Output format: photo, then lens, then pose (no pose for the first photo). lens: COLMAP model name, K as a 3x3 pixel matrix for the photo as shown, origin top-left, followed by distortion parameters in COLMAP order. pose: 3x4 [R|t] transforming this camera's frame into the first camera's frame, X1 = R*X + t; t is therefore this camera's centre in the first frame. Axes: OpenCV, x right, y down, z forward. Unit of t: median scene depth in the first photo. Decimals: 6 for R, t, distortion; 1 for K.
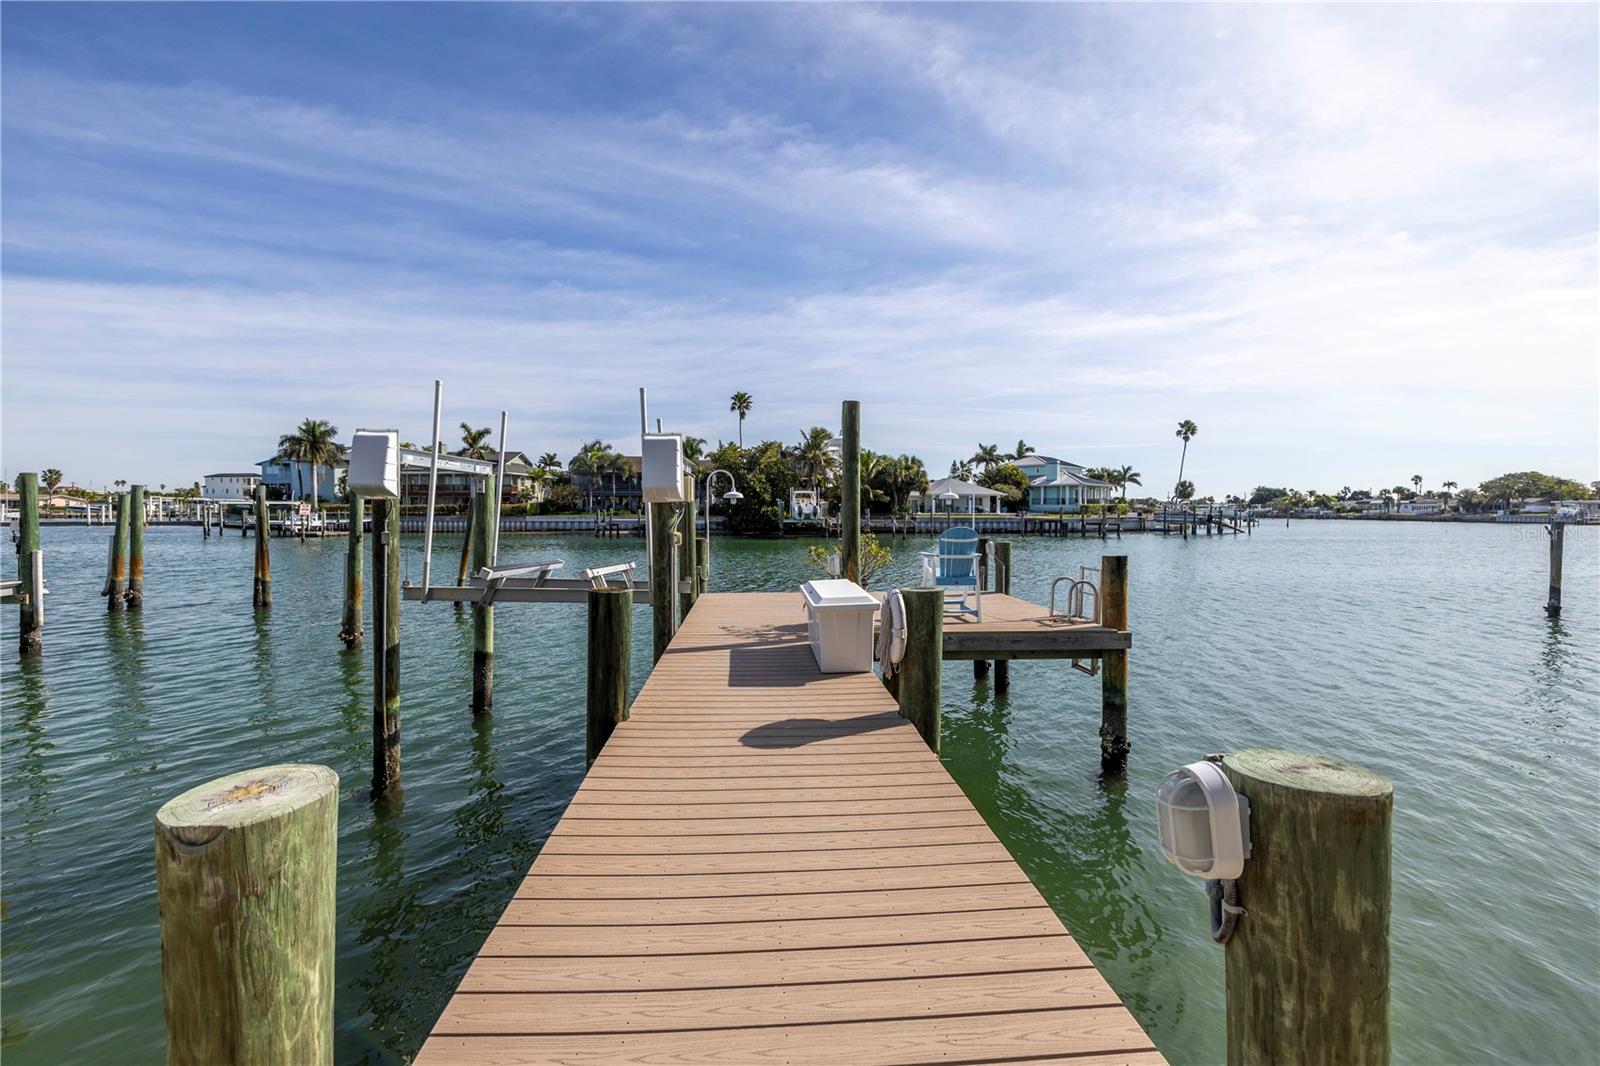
lens RADIAL K [[669.2, 0, 787.8], [0, 669.2, 535.3], [0, 0, 1]] dist [-0.002084, 0.000211]
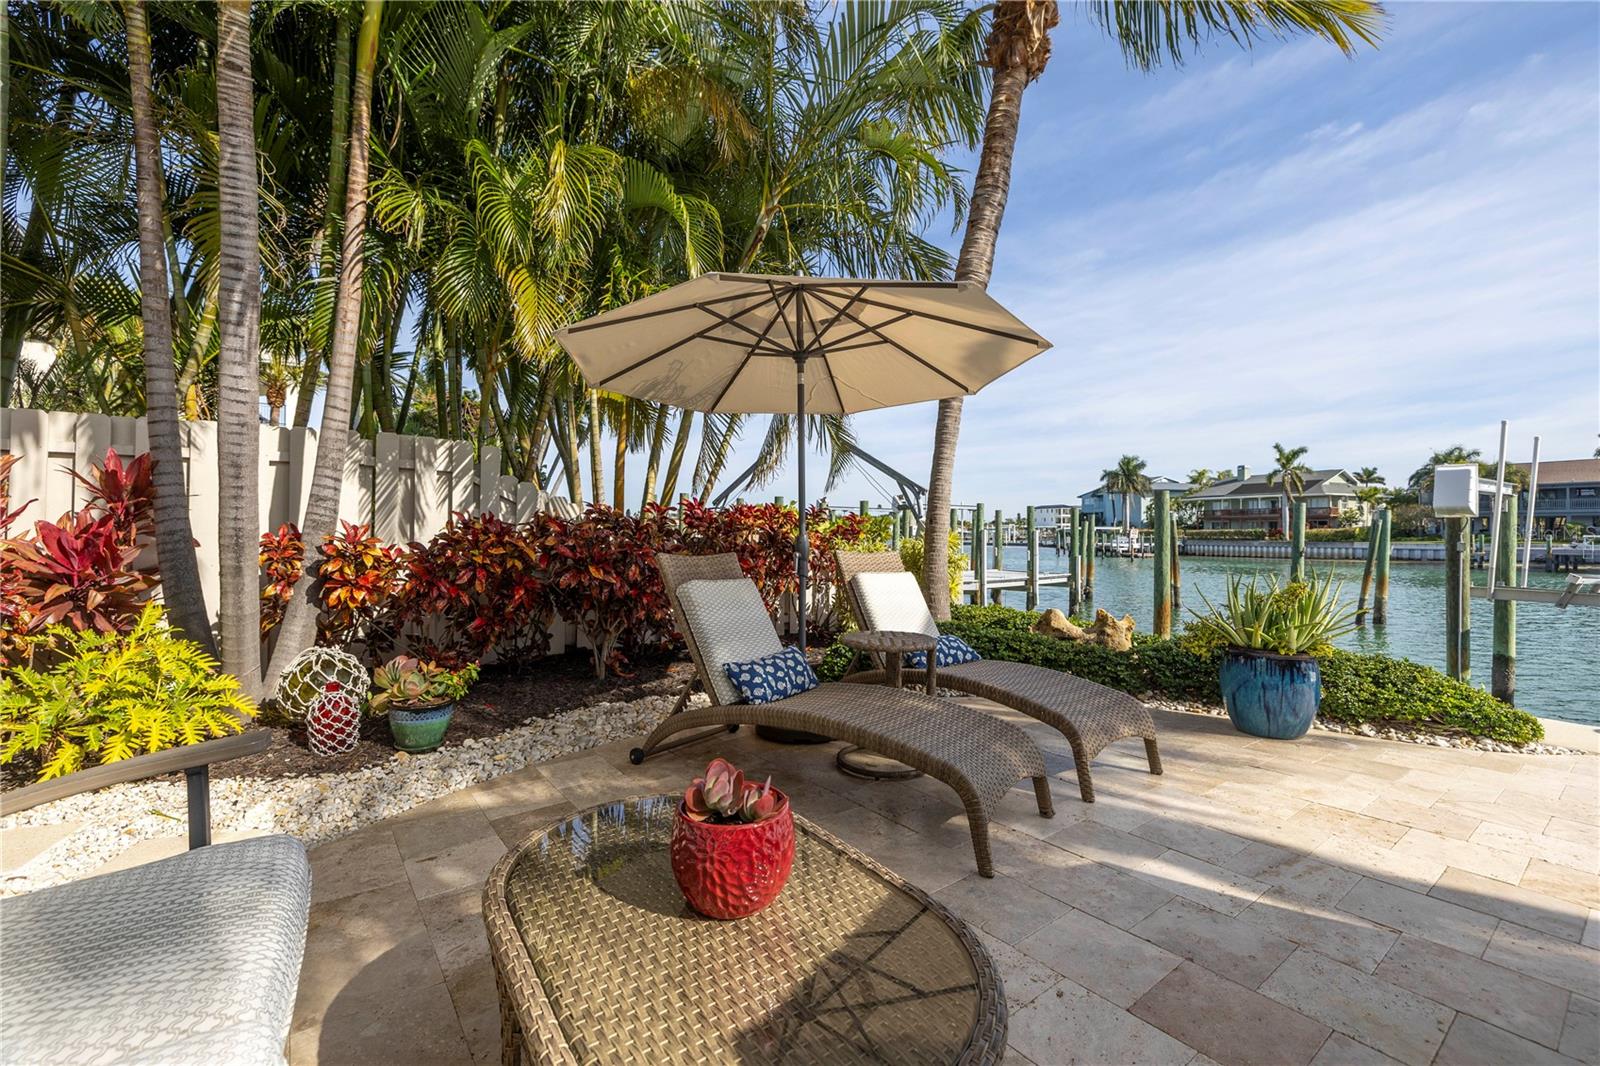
lens RADIAL K [[669.2, 0, 799.8], [0, 669.2, 526.3], [0, 0, 1]] dist [-0.002084, 0.000211]
pose [[0.509966, -0.008771, -0.860150, -0.011502], [-0.036051, 0.998852, -0.031559, 0.004530], [0.859439, 0.047103, 0.509065, -0.068276]]
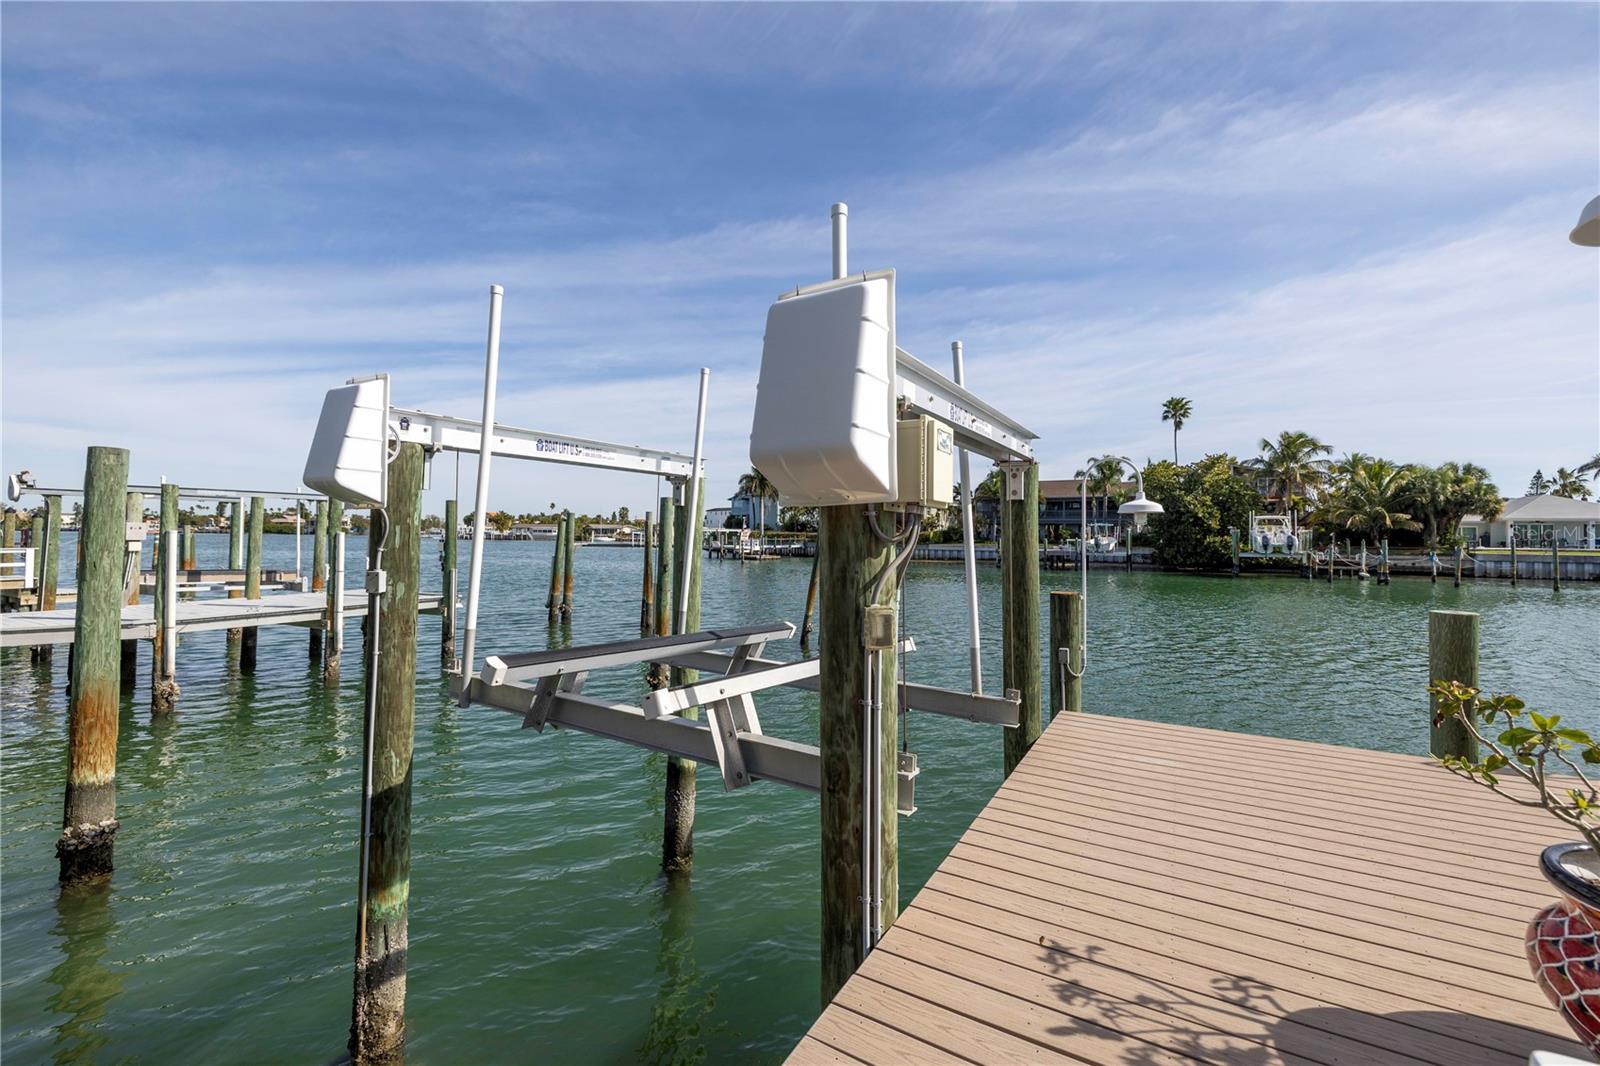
lens RADIAL K [[669.2, 0, 794.7], [0, 669.2, 514.7], [0, 0, 1]] dist [-0.002084, 0.000211]
pose [[0.830730, -0.011572, -0.556556, -0.002513], [-0.029583, 0.997453, -0.064896, -0.002079], [0.555889, 0.070375, 0.828272, 0.061940]]
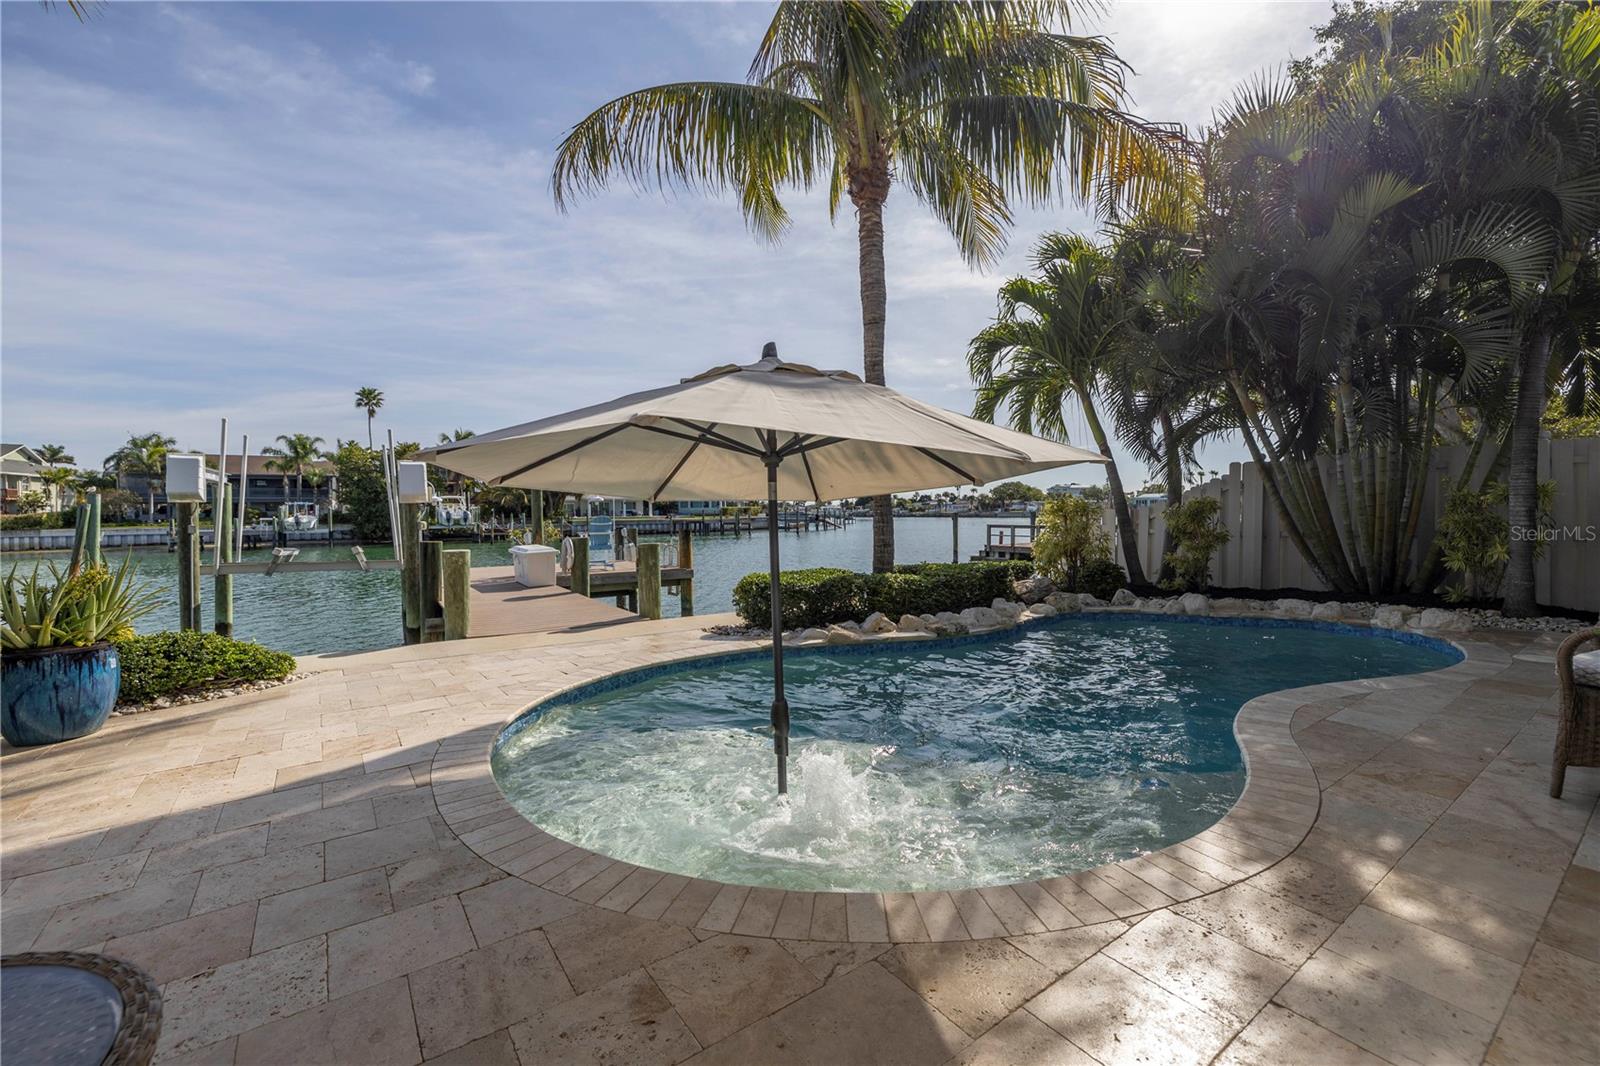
lens RADIAL K [[669.2, 0, 796.5], [0, 669.2, 546.3], [0, 0, 1]] dist [-0.002084, 0.000211]
pose [[0.870698, -0.038709, 0.490293, -0.016651], [0.034058, 0.999250, 0.018409, 0.005260], [-0.490638, 0.000670, 0.871363, -0.081104]]
